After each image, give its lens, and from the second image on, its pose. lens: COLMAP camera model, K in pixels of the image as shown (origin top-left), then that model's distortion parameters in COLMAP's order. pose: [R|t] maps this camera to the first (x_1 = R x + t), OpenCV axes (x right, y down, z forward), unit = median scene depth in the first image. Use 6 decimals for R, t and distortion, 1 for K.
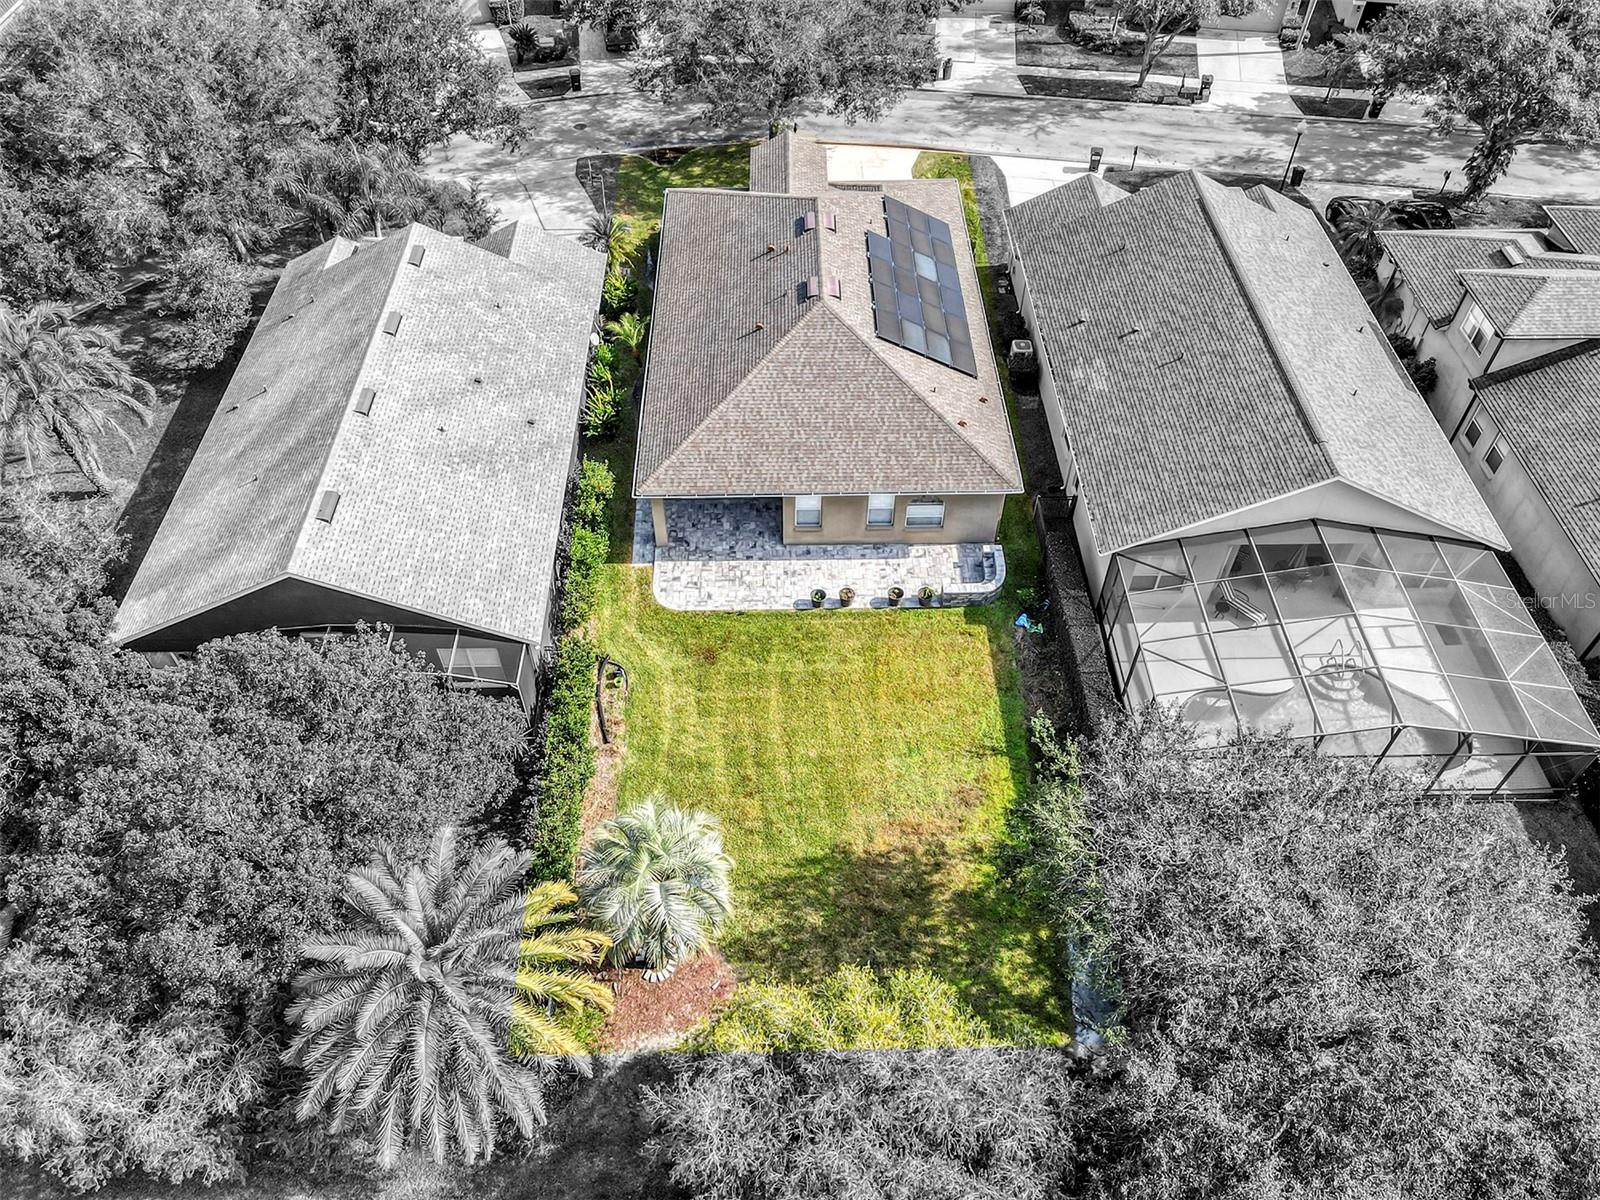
lens RADIAL K [[1186.6, 0, 788.9], [0, 1186.6, 584.7], [0, 0, 1]] dist [-0.017064, 0.057775]
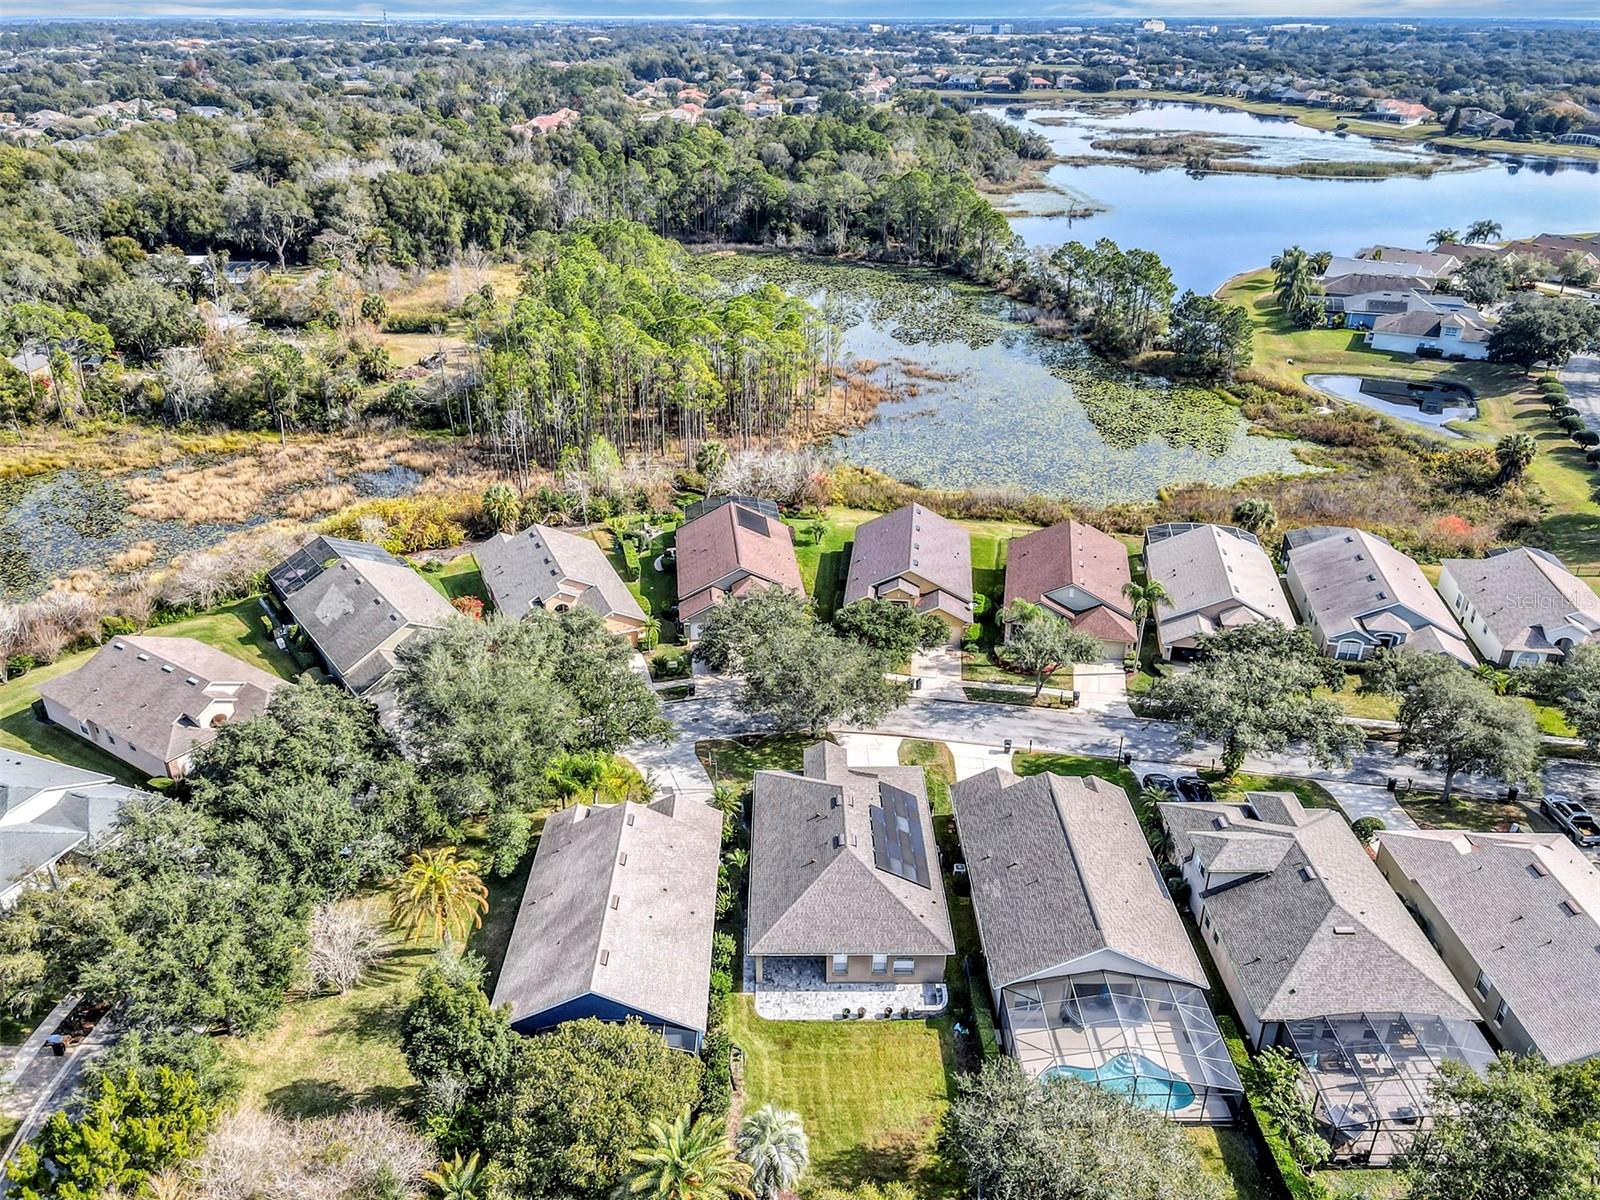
lens RADIAL K [[1186.6, 0, 788.9], [0, 1186.6, 584.7], [0, 0, 1]] dist [-0.017064, 0.057775]
pose [[0.999927, 0.006923, -0.009918, -0.048709], [-0.010112, 0.928441, -0.371343, 0.075494], [0.006638, 0.371416, 0.928443, -0.921189]]
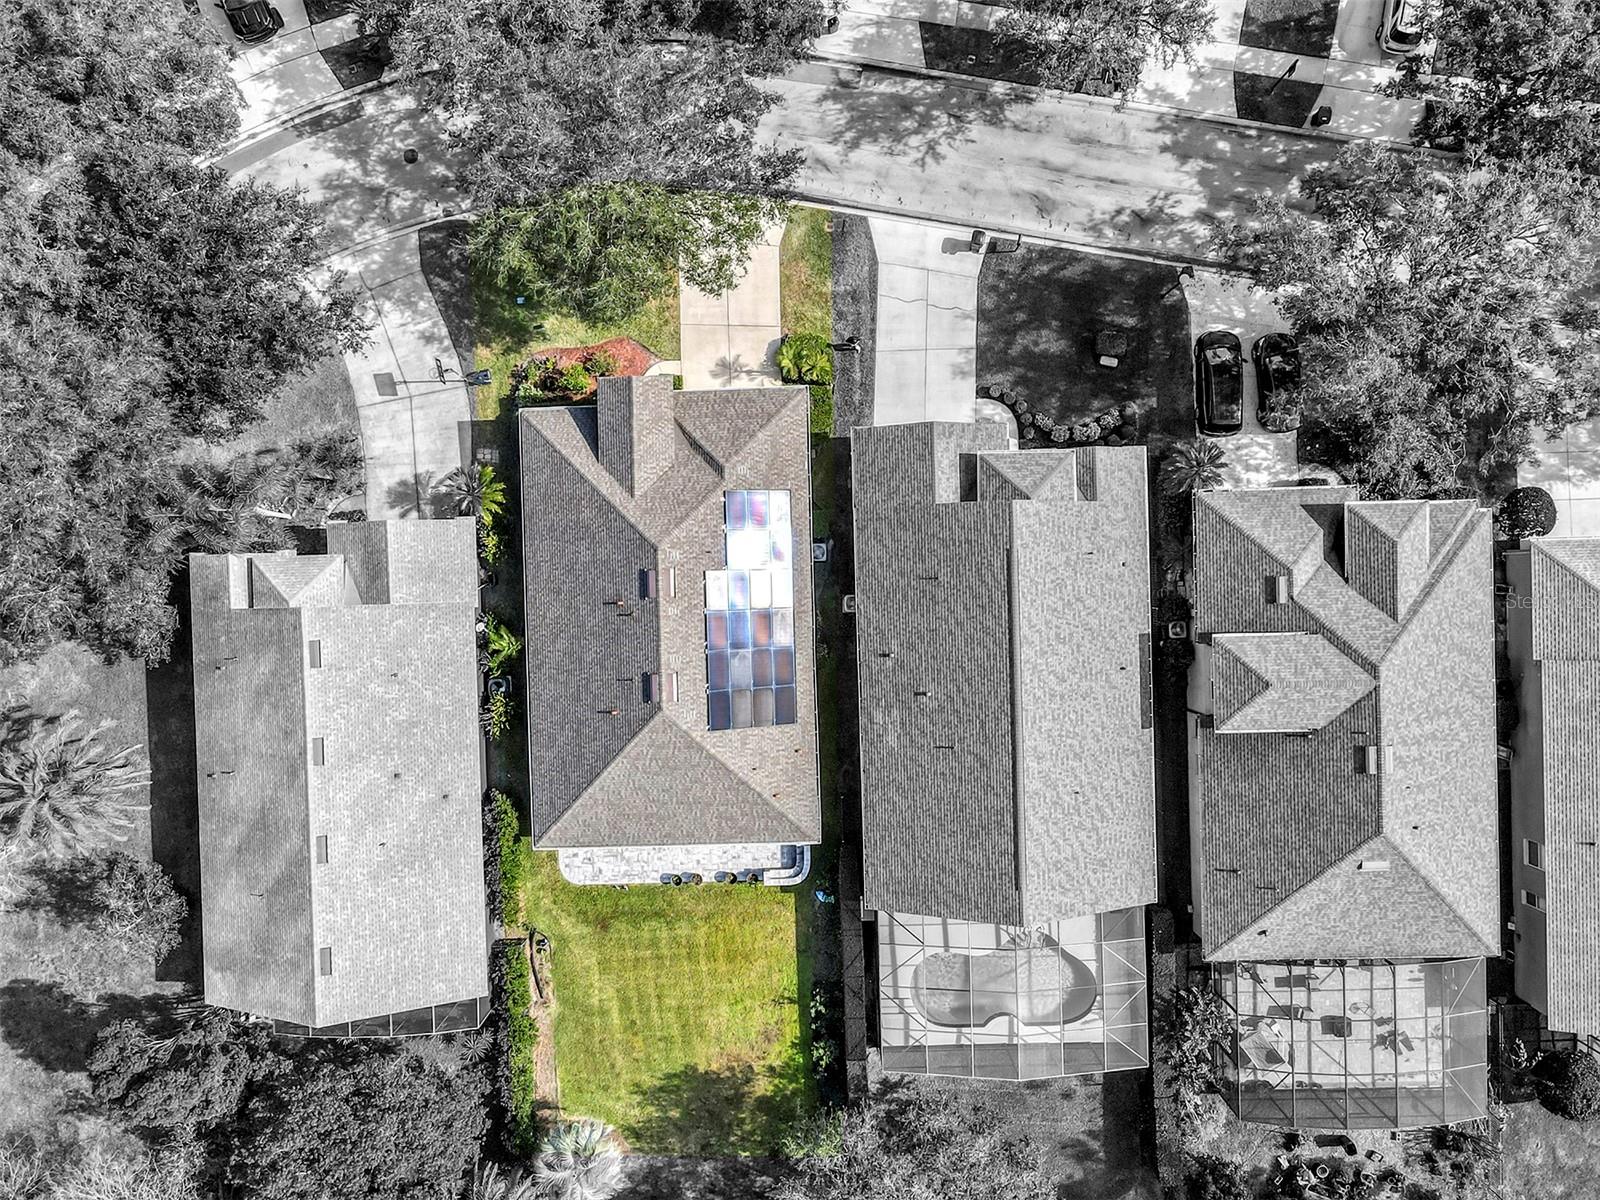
lens RADIAL K [[1186.6, 0, 788.9], [0, 1186.6, 584.7], [0, 0, 1]] dist [-0.017064, 0.057775]
pose [[0.999749, -0.014255, -0.017282, 0.181059], [0.022237, 0.725161, 0.688220, -1.167543], [0.002721, -0.688431, 0.725296, 0.211622]]
